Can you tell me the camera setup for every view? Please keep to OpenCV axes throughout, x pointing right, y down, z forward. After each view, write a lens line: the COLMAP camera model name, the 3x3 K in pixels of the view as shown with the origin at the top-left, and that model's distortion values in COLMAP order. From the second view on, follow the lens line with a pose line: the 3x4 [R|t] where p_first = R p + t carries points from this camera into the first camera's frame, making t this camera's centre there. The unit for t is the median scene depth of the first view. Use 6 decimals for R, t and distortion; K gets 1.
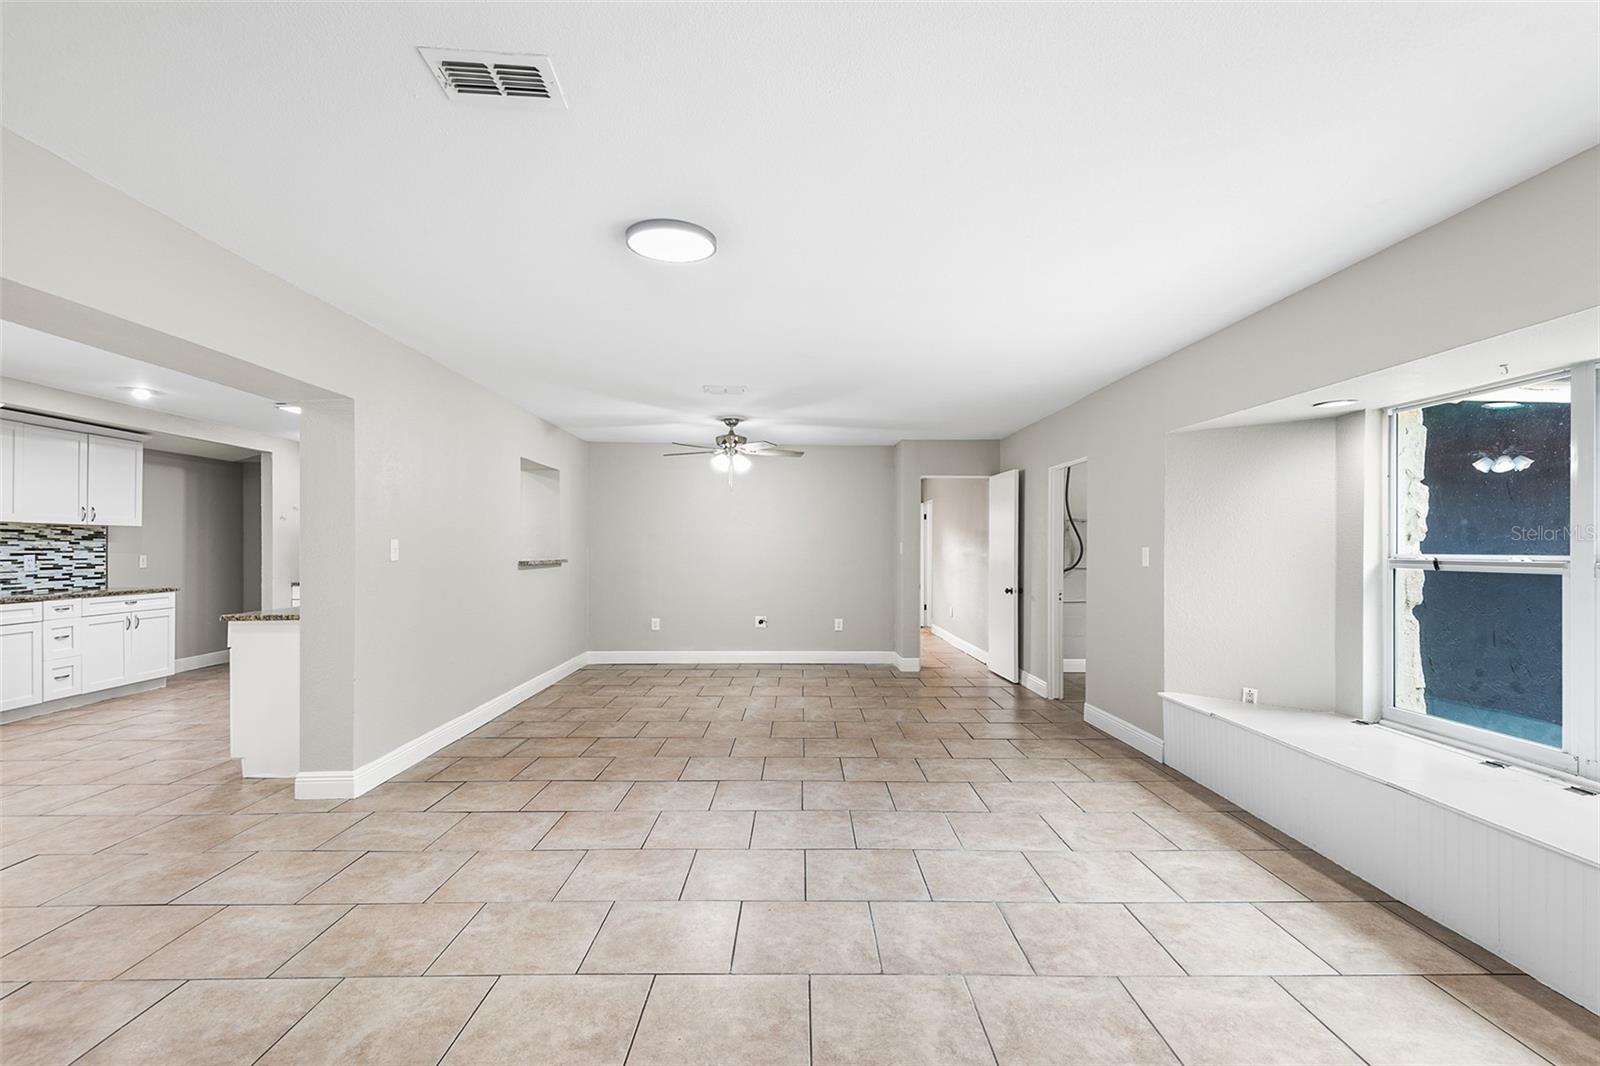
lens RADIAL K [[735.3, 0, 803.7], [0, 735.3, 543.0], [0, 0, 1]] dist [0.050215, -0.030784]
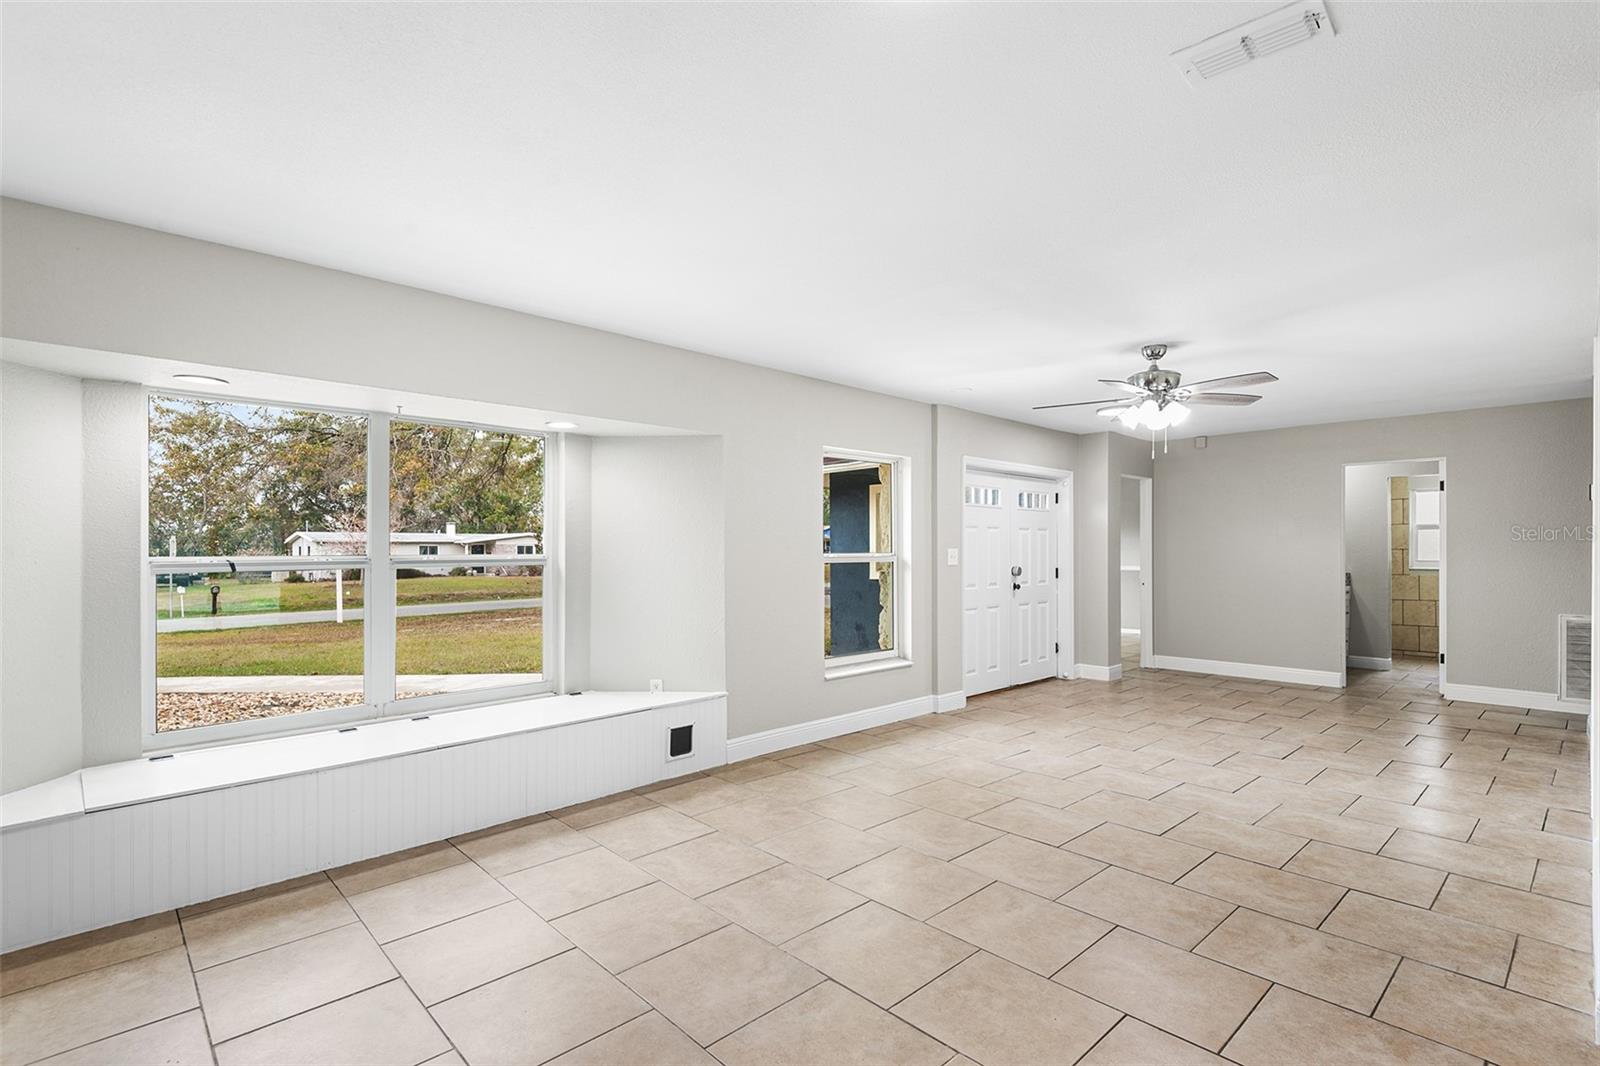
lens RADIAL K [[744.9, 0, 800.0], [0, 744.9, 533.0], [0, 0, 1]] dist [0.045071, -0.019027]
pose [[-0.674983, 0.014629, 0.737688, -0.290721], [-0.001956, 0.999764, -0.021616, 0.002998], [-0.737831, -0.016033, -0.674795, 0.806750]]
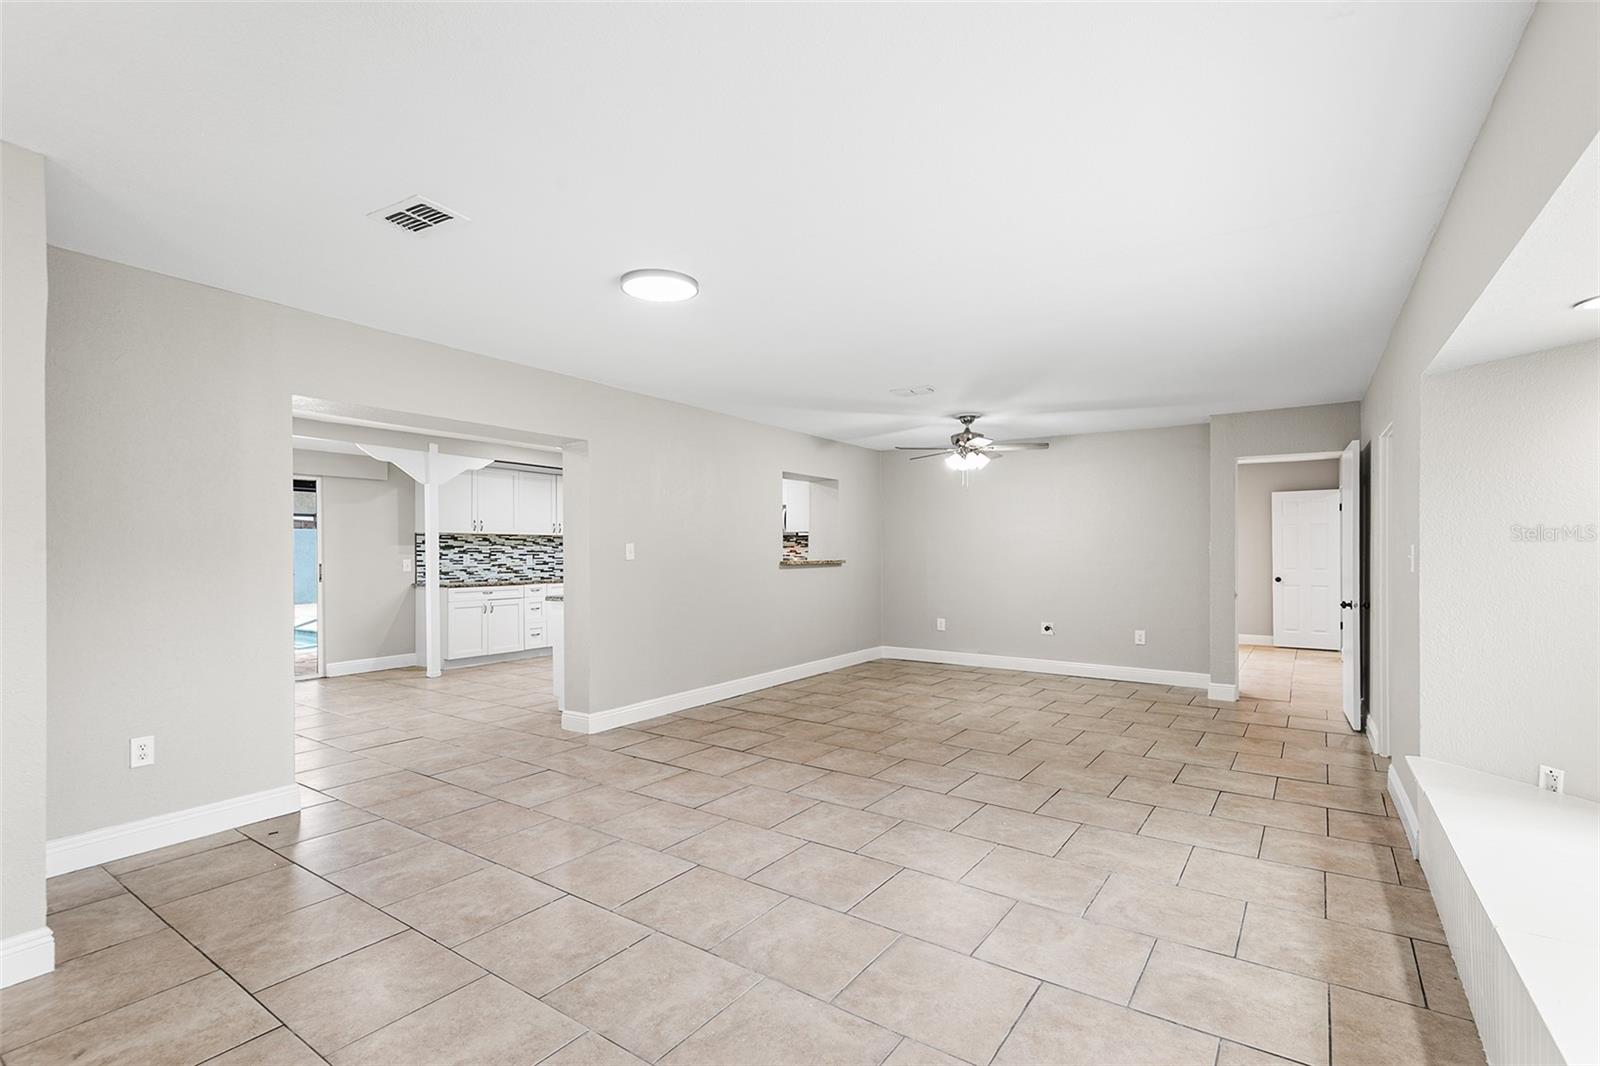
lens RADIAL K [[734.5, 0, 803.1], [0, 734.5, 549.9], [0, 0, 1]] dist [0.030773, -0.019554]
pose [[0.814833, -0.003269, -0.579687, 0.387849], [0.007260, 0.999963, 0.004566, 0.002669], [0.579650, -0.007929, 0.814827, 0.107427]]
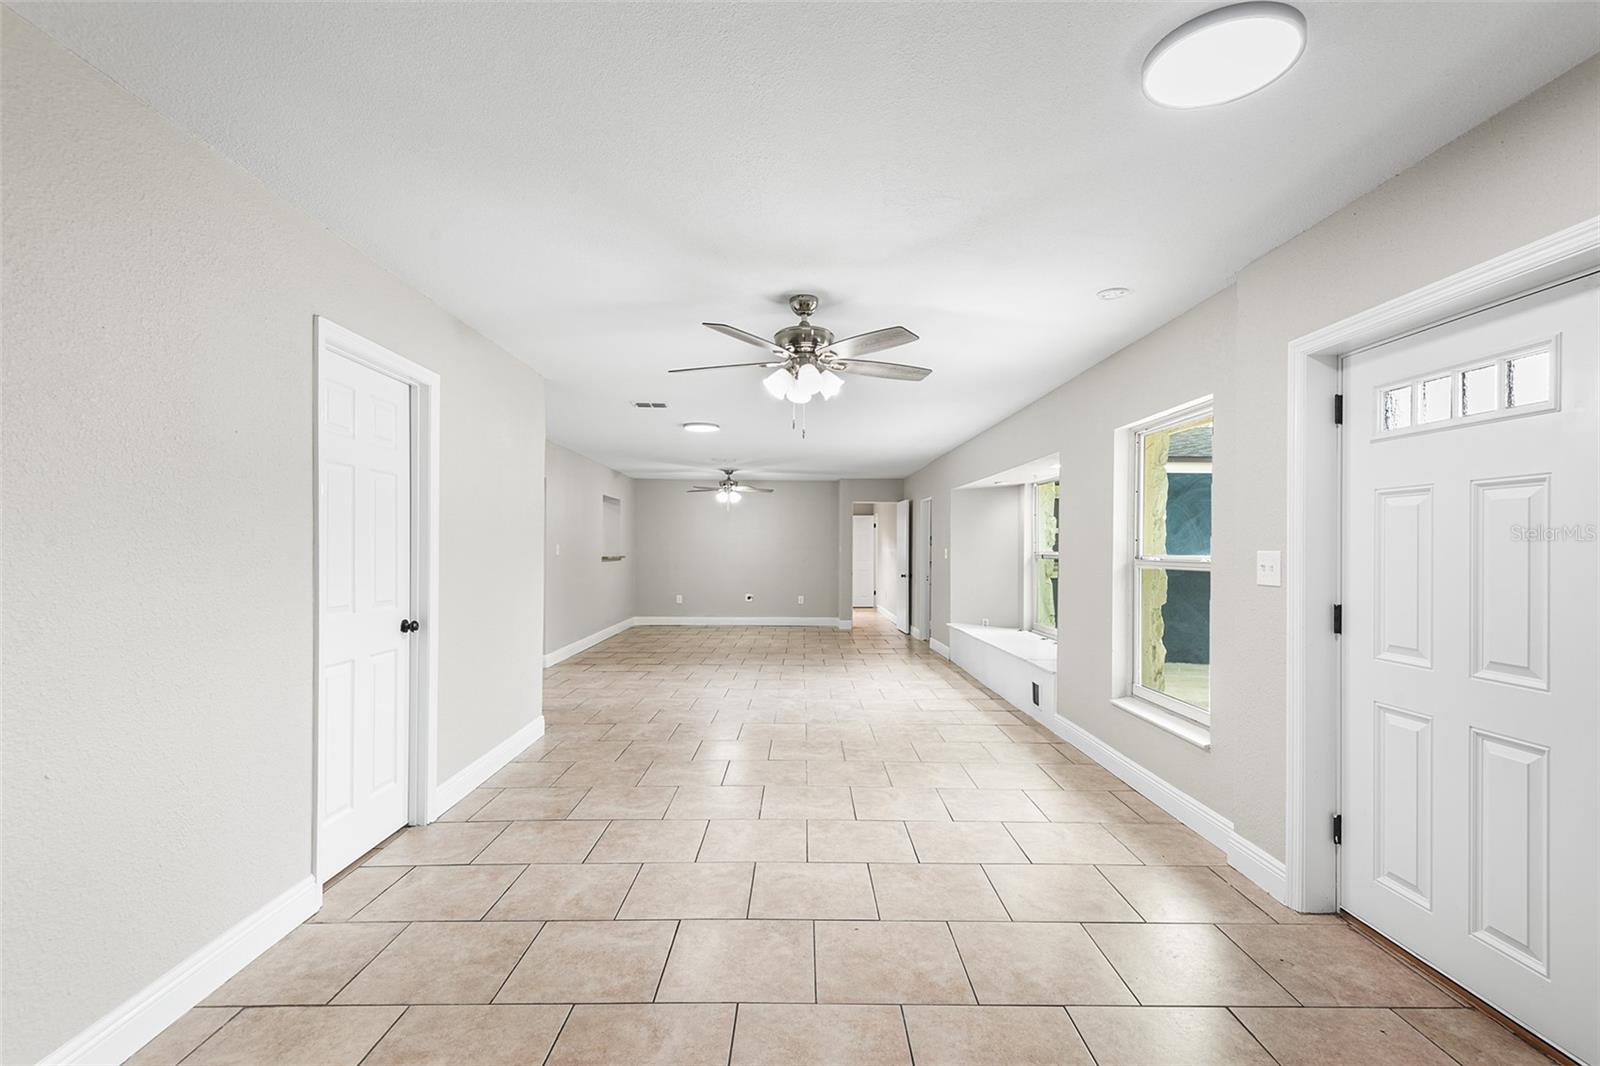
lens RADIAL K [[728.3, 0, 810.9], [0, 728.3, 546.7], [0, 0, 1]] dist [0.047846, -0.030562]
pose [[0.999986, 0.000259, 0.005329, 0.101917], [-0.000271, 0.999997, 0.002316, -0.002416], [-0.005329, -0.002317, 0.999983, -0.833207]]
